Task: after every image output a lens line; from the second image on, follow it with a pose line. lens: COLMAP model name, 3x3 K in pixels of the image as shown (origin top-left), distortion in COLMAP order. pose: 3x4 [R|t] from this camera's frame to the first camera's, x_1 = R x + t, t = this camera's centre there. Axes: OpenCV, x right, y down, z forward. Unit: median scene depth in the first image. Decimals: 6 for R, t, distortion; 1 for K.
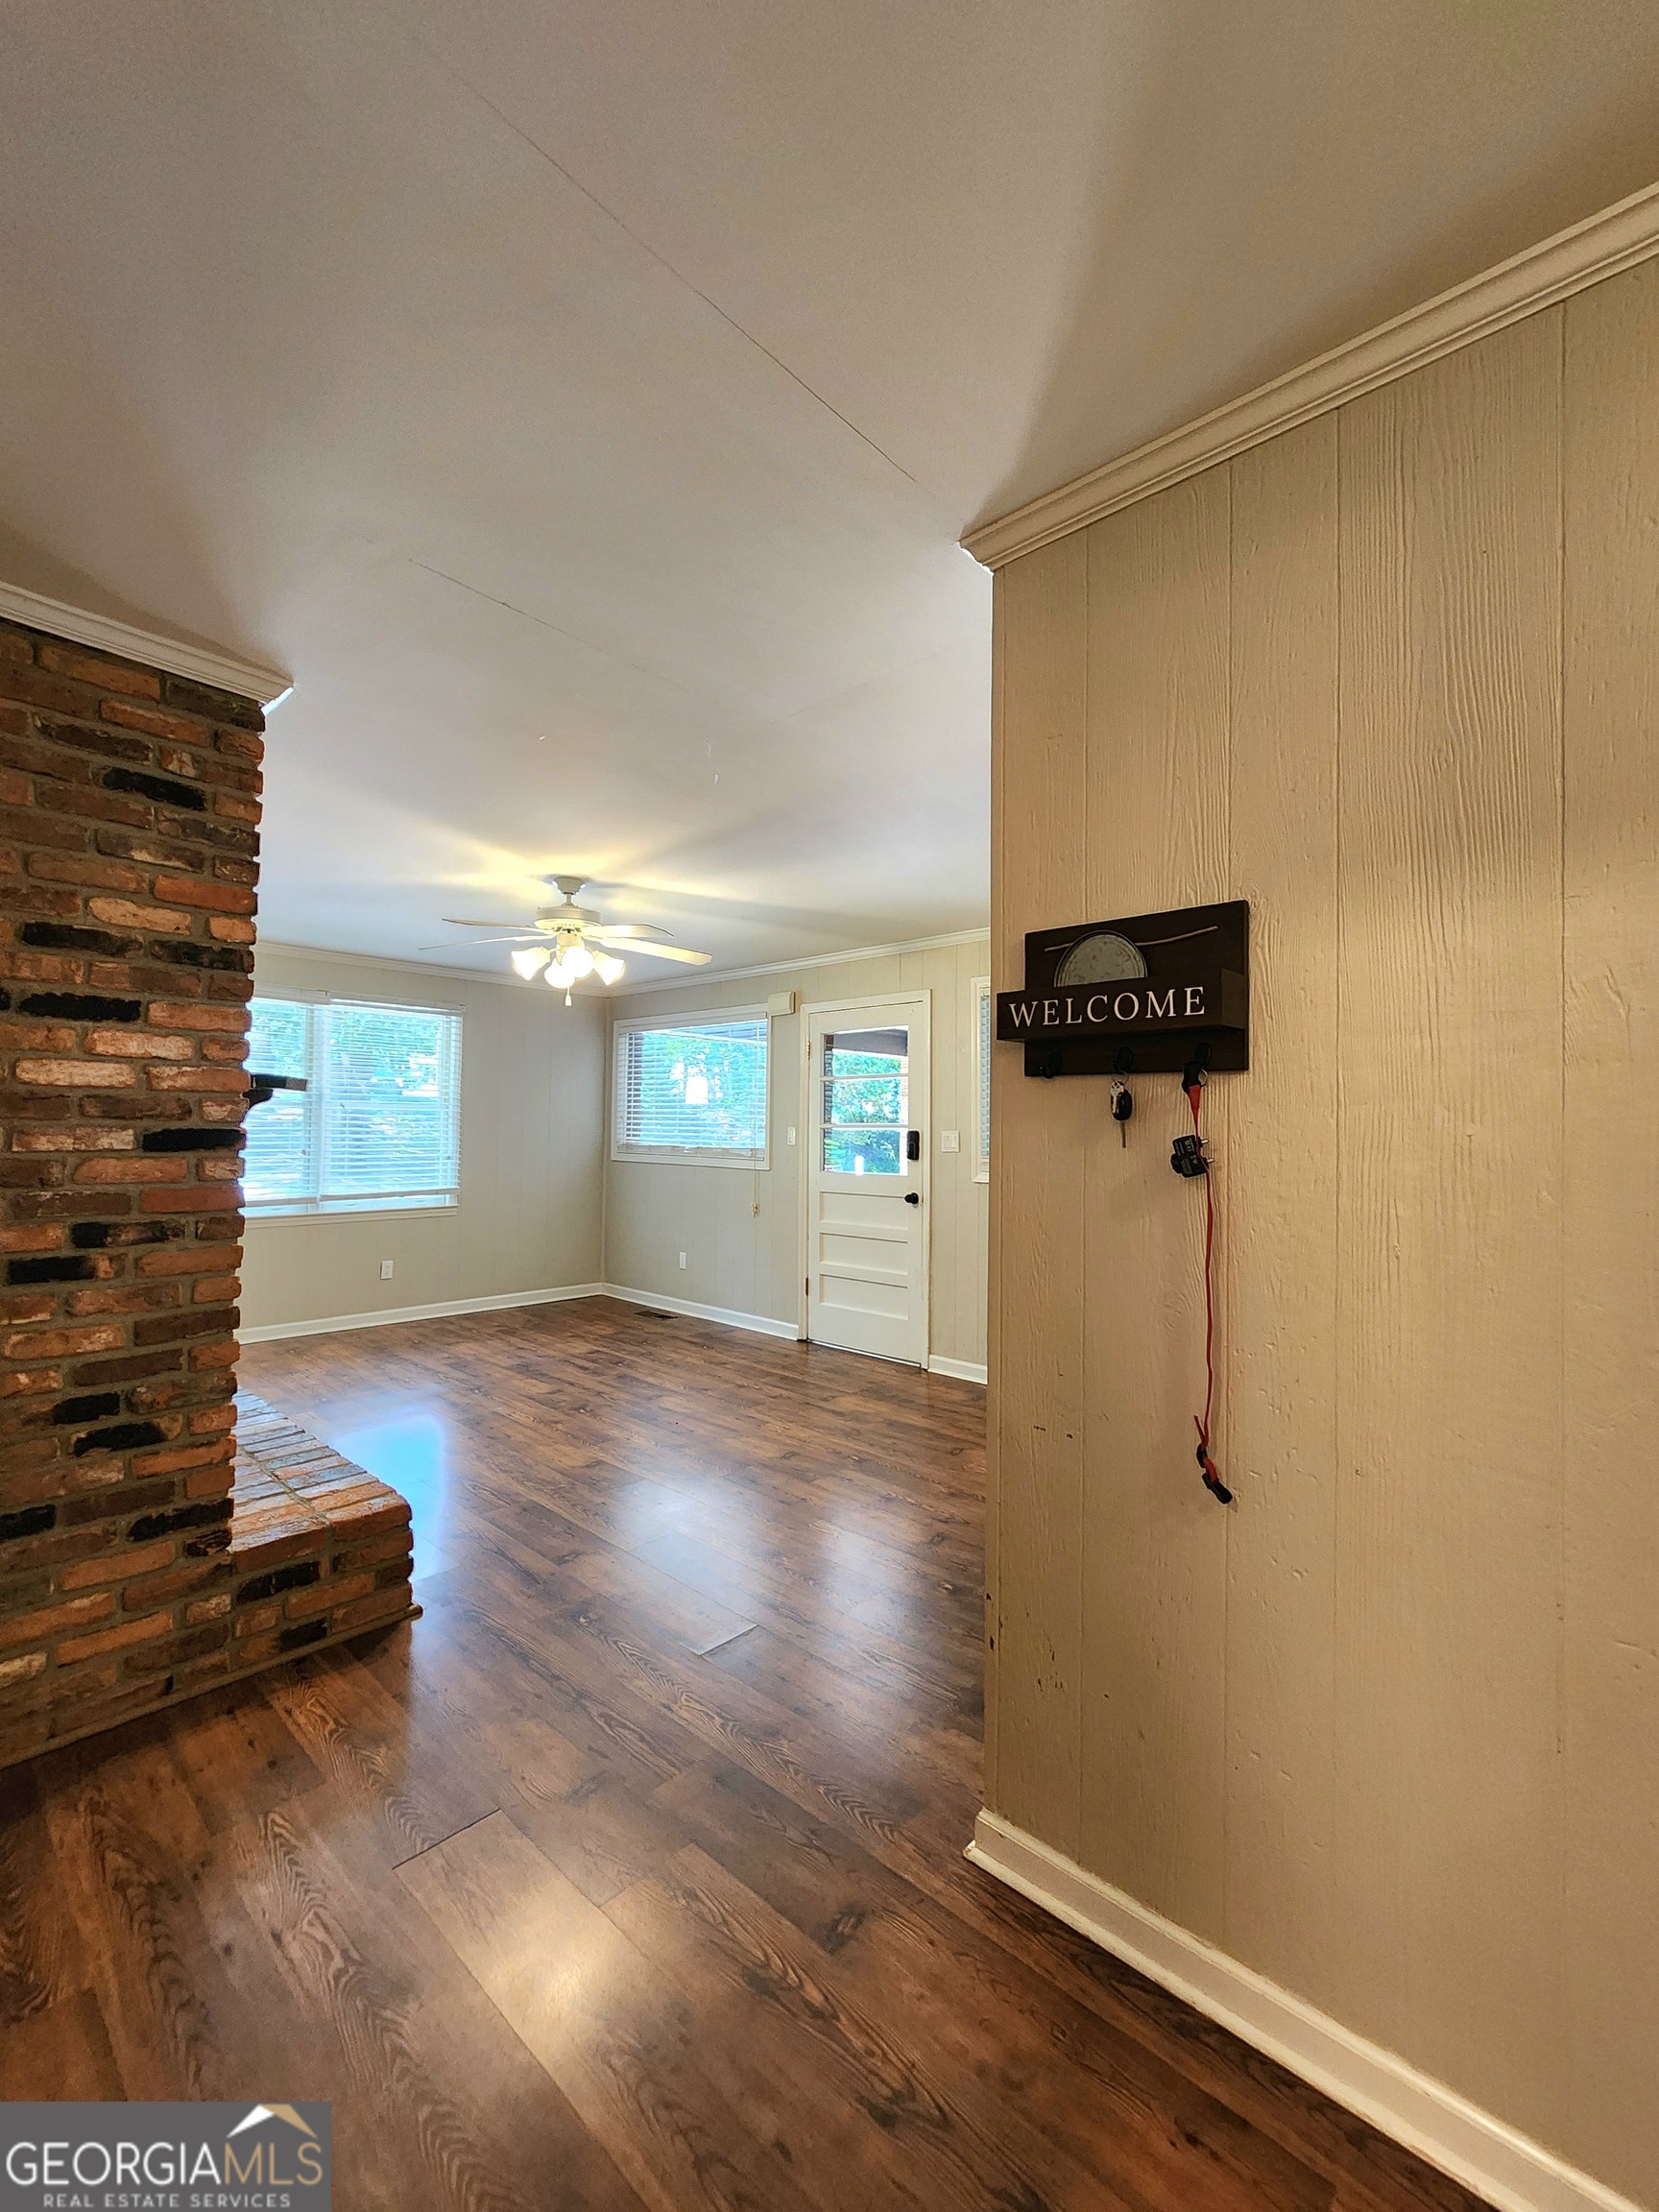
lens RADIAL K [[913.9, 0, 840.0], [0, 913.9, 1112.7], [0, 0, 1]] dist [0.000017, 0.000498]
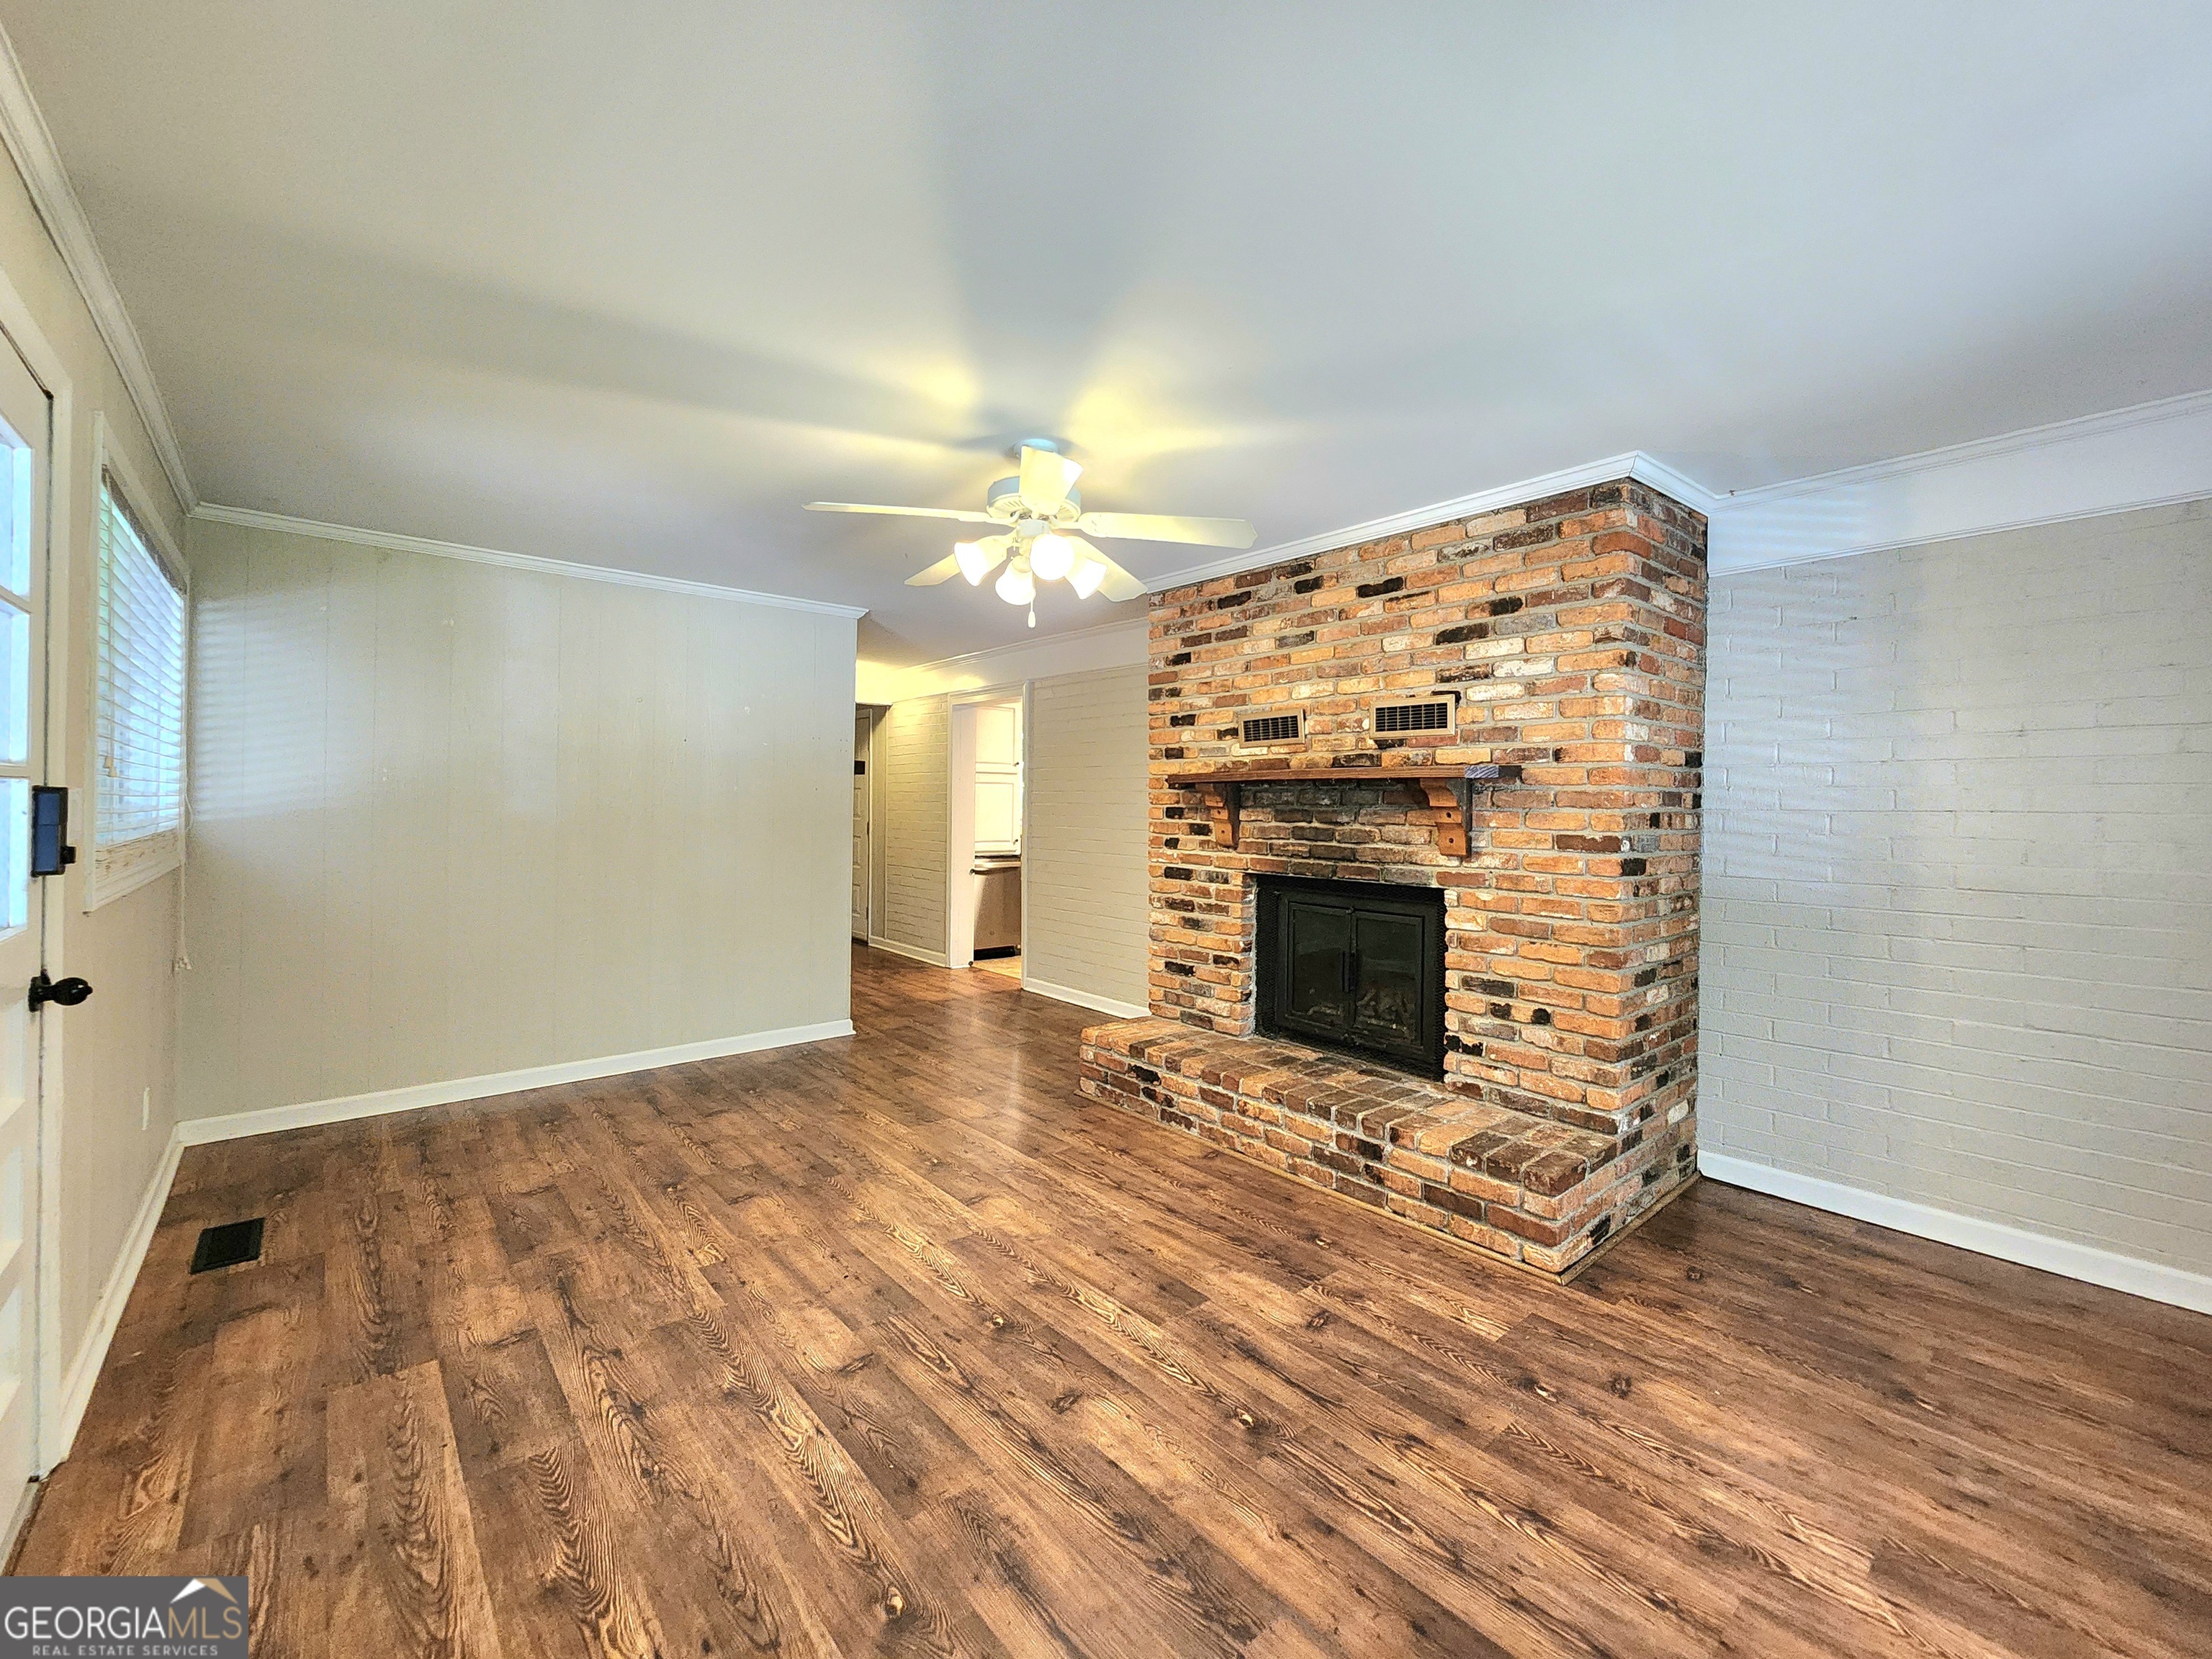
lens RADIAL K [[913.9, 0, 1110.1], [0, 913.9, 811.6], [0, 0, 1]] dist [0.000017, 0.000498]
pose [[-0.993894, -0.023212, 0.107873, -0.697307], [-0.024709, 0.999616, -0.012566, 0.048880], [-0.107540, -0.015155, -0.994085, 2.685720]]
